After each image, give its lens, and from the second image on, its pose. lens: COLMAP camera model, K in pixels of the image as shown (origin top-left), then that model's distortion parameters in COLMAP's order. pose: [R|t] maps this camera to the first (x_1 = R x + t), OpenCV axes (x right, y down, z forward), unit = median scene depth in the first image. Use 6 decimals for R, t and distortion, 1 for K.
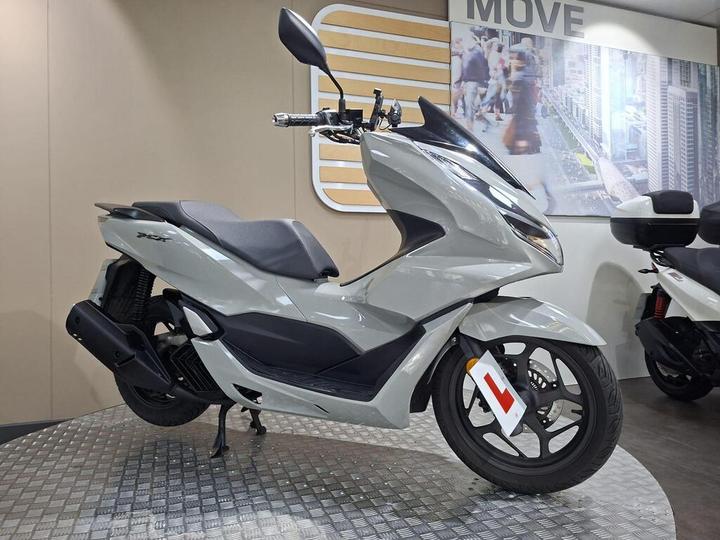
lens RADIAL K [[516.6, 0, 361.0], [0, 516.6, 265.6], [0, 0, 1]] dist [0.027897, -0.035260]
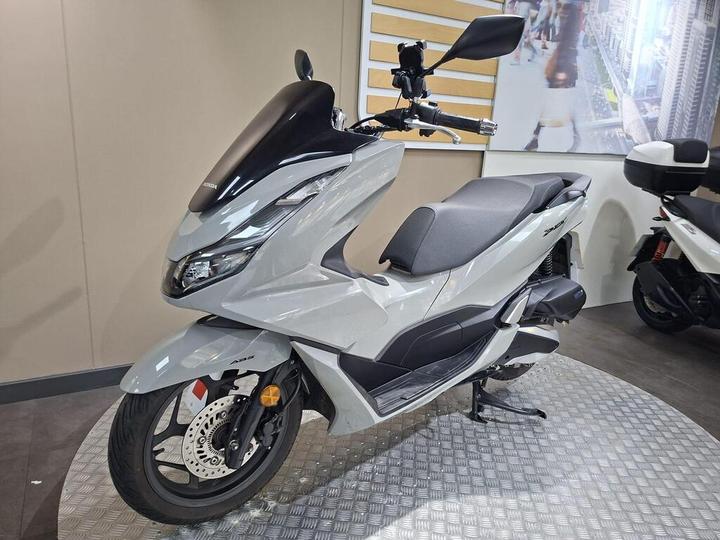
lens RADIAL K [[522.4, 0, 355.4], [0, 522.4, 270.6], [0, 0, 1]] dist [0.035618, -0.047682]
pose [[0.985189, 0.018174, 0.170508, -0.222760], [-0.059958, 0.968109, 0.243250, -0.102380], [-0.160649, -0.249870, 0.954860, 0.048423]]
